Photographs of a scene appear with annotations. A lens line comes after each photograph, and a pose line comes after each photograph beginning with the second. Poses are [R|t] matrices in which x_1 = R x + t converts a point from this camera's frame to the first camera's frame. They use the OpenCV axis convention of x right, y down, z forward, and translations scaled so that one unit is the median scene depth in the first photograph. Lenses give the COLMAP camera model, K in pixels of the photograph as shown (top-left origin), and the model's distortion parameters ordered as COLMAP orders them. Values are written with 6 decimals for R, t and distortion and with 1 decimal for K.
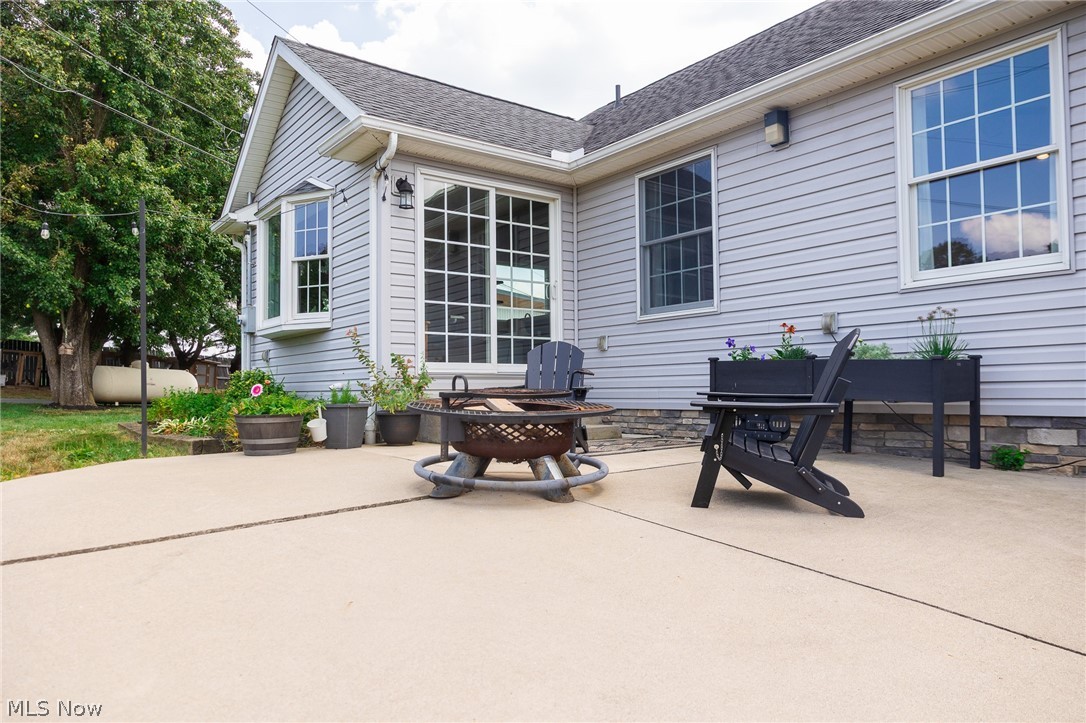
lens RADIAL K [[717.3, 0, 543.0], [0, 717.3, 361.5], [0, 0, 1]] dist [-0.001186, 0.000101]
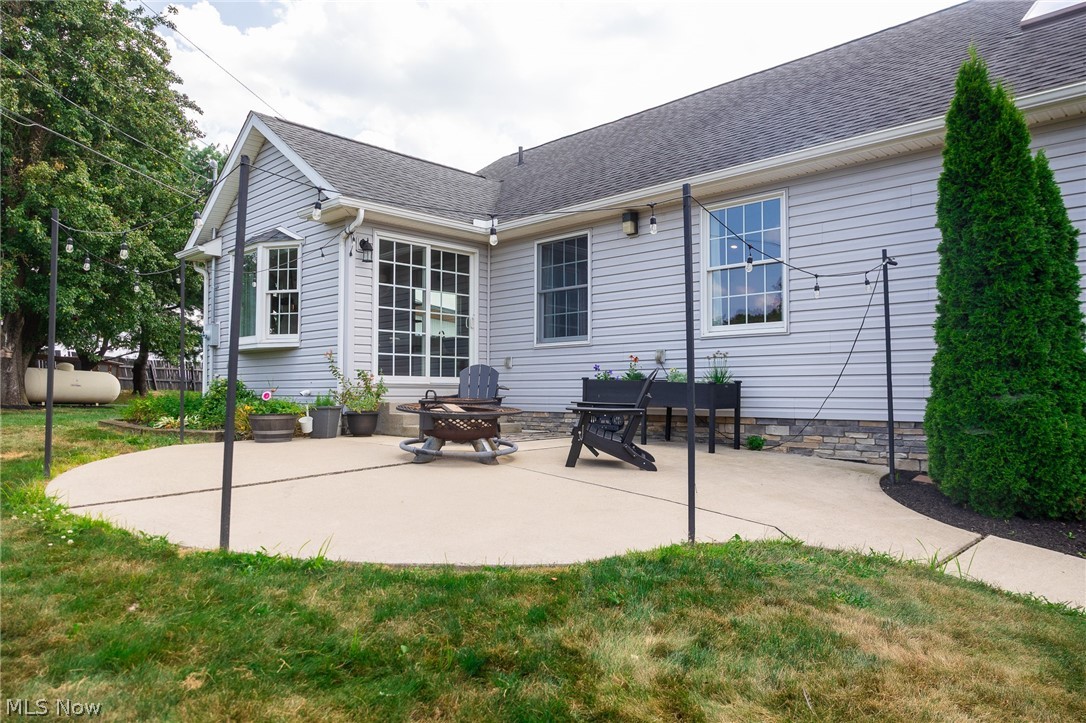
lens RADIAL K [[707.1, 0, 543.0], [0, 707.1, 361.5], [0, 0, 1]] dist [0.045287, 0.000077]
pose [[0.988544, 0.019640, 0.149652, -0.057858], [-0.018922, 0.999802, -0.006214, -0.022840], [-0.149744, 0.003311, 0.988719, -0.365876]]
